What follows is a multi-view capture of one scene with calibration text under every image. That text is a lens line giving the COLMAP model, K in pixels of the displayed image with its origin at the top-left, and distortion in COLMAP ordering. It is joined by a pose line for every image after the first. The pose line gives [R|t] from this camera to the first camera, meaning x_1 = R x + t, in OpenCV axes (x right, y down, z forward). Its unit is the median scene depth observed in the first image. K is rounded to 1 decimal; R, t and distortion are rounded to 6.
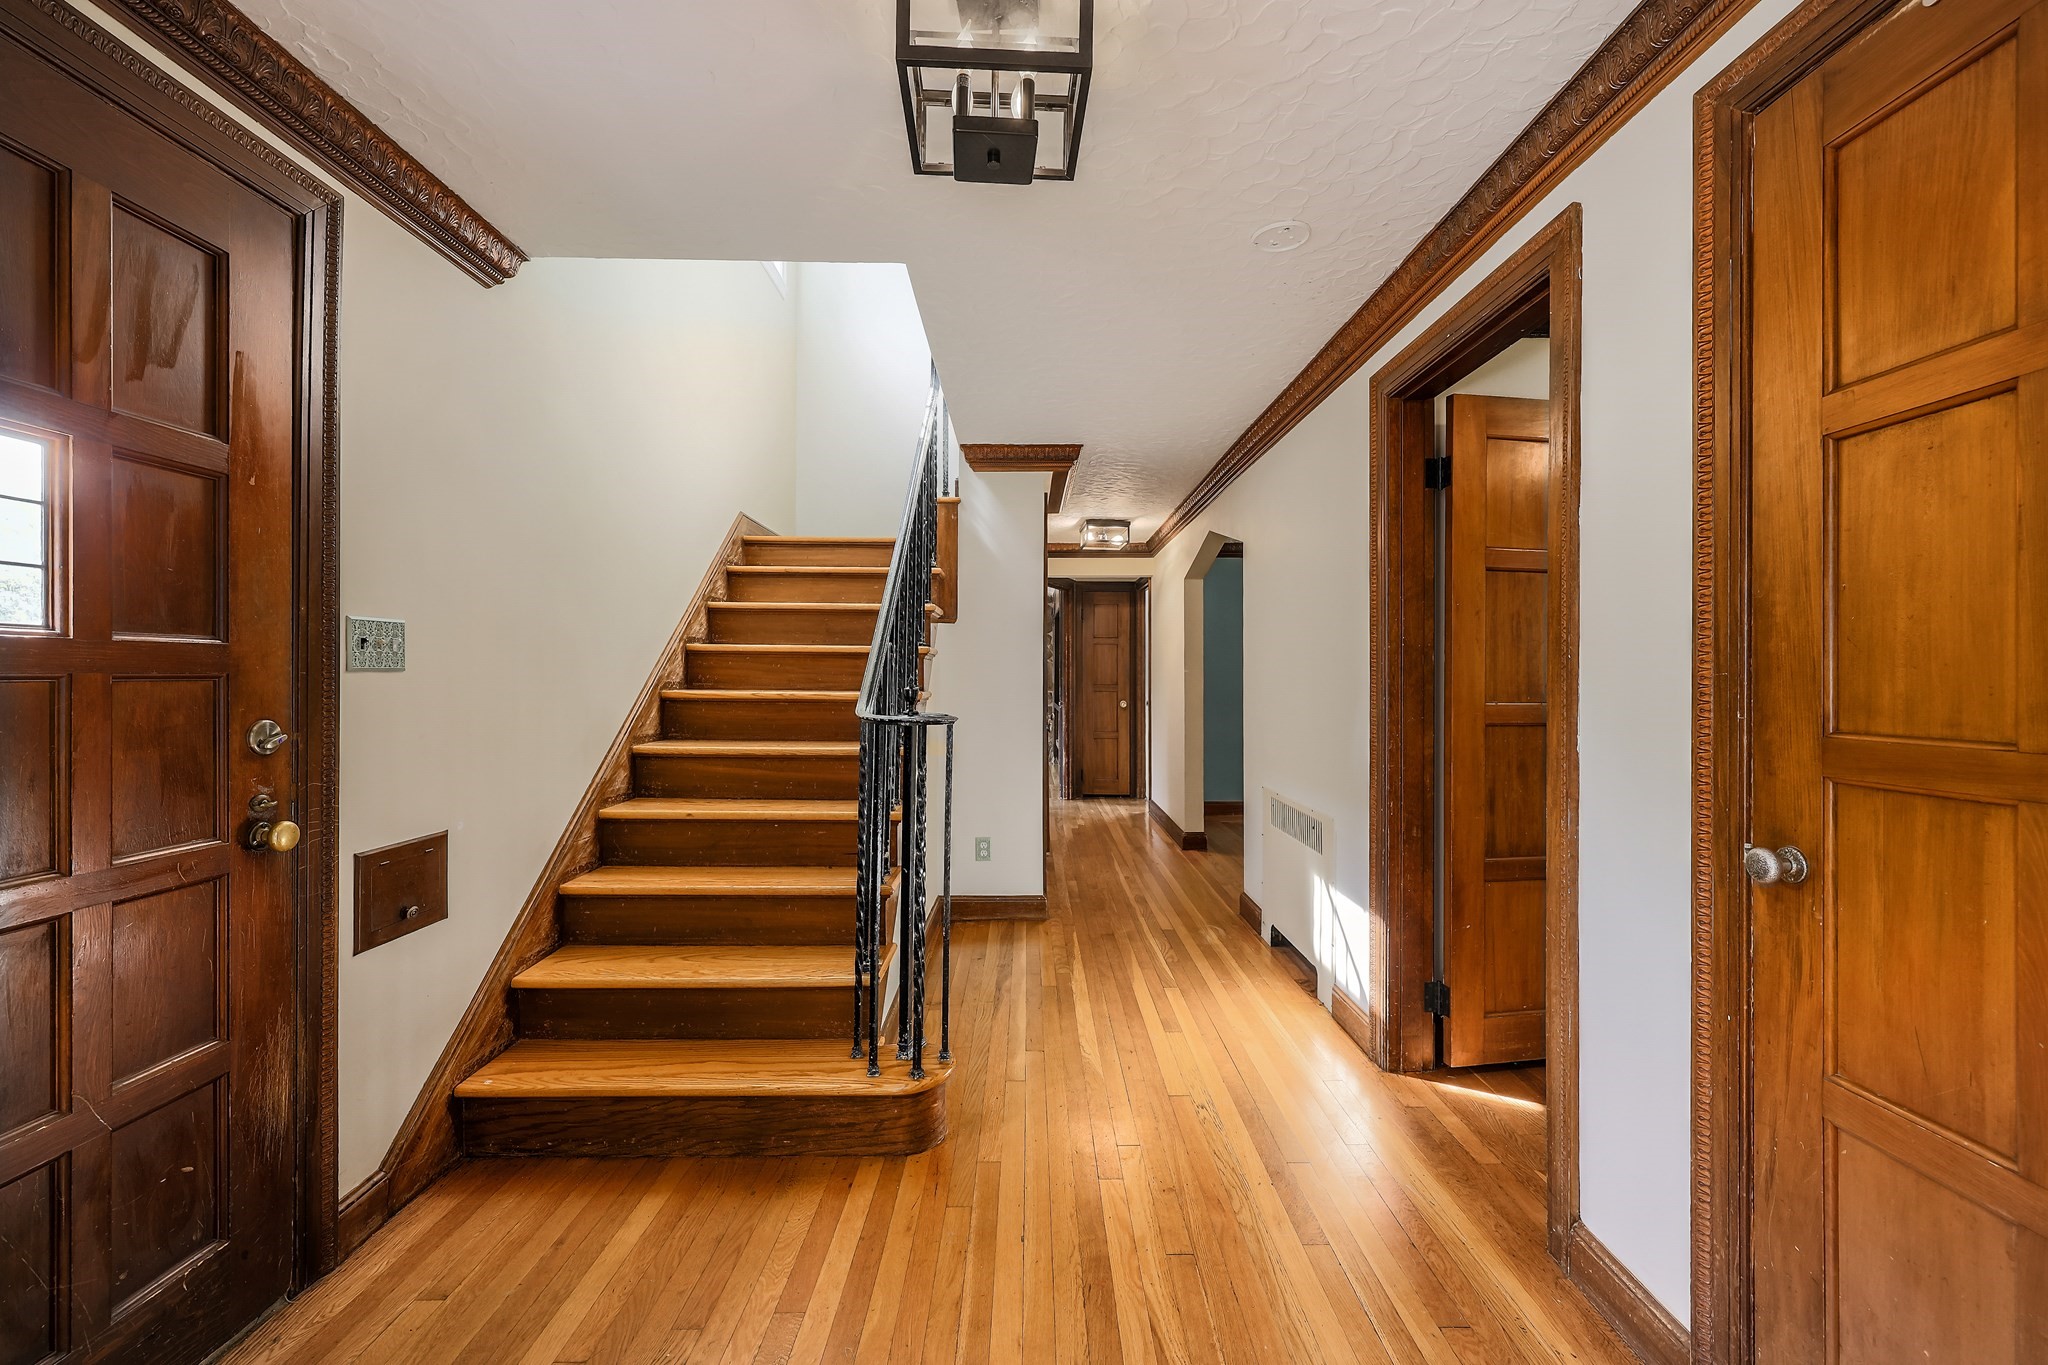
lens RADIAL K [[836.8, 0, 1023.2], [0, 836.8, 674.4], [0, 0, 1]] dist [0.002348, 0.000219]
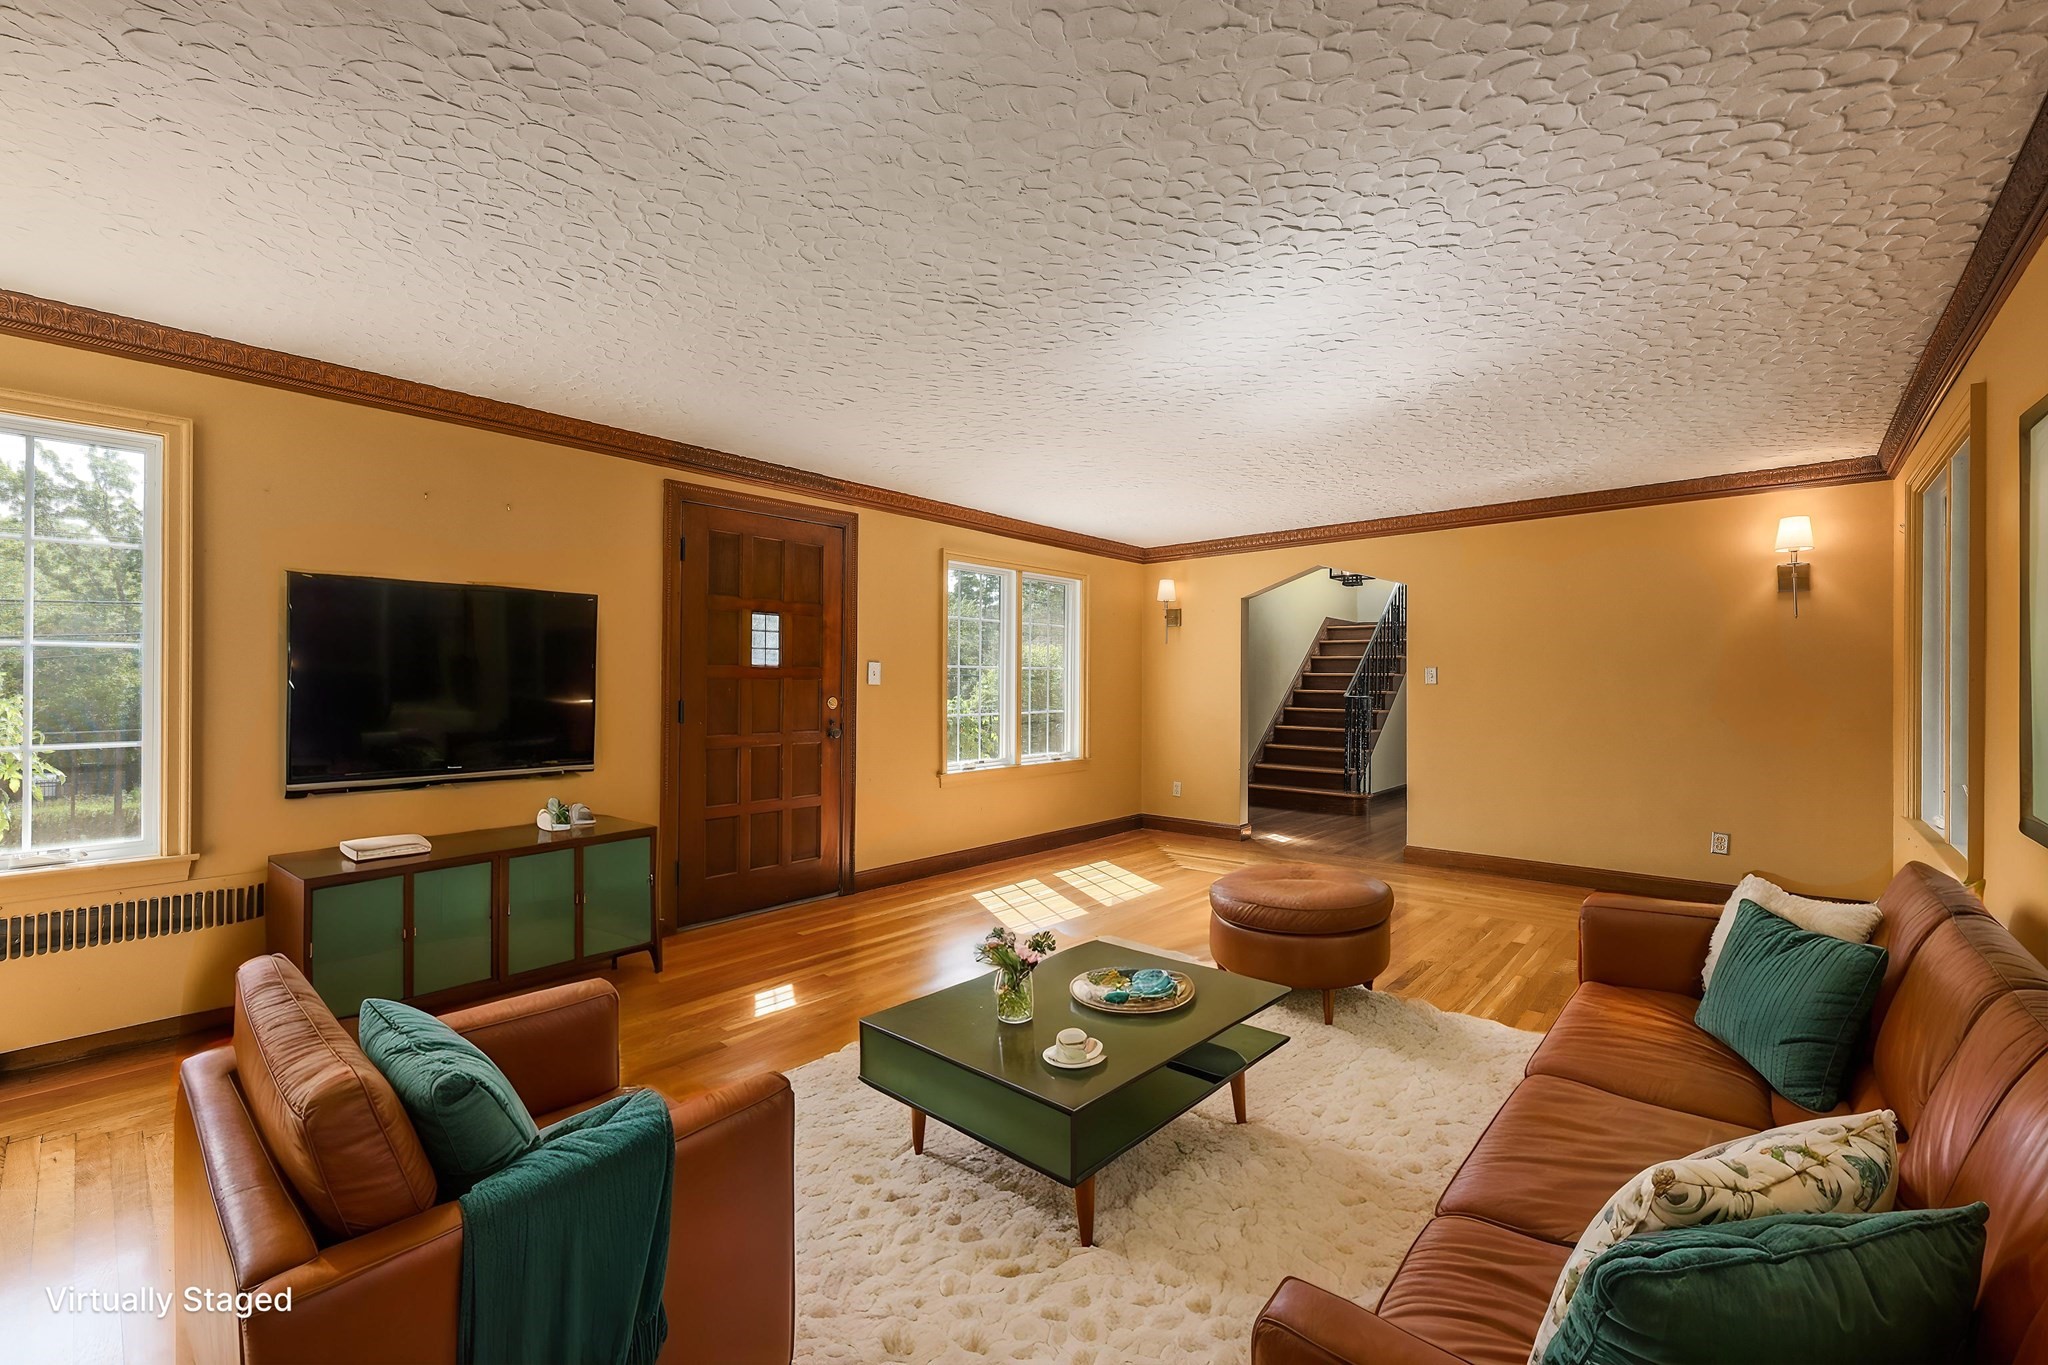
lens RADIAL K [[836.8, 0, 1014.2], [0, 836.8, 676.4], [0, 0, 1]] dist [0.002348, 0.000219]
pose [[0.738666, -0.000208, -0.674072, 0.755490], [0.001270, 0.999999, 0.001083, -0.030435], [0.674071, -0.001656, 0.738665, -1.685944]]
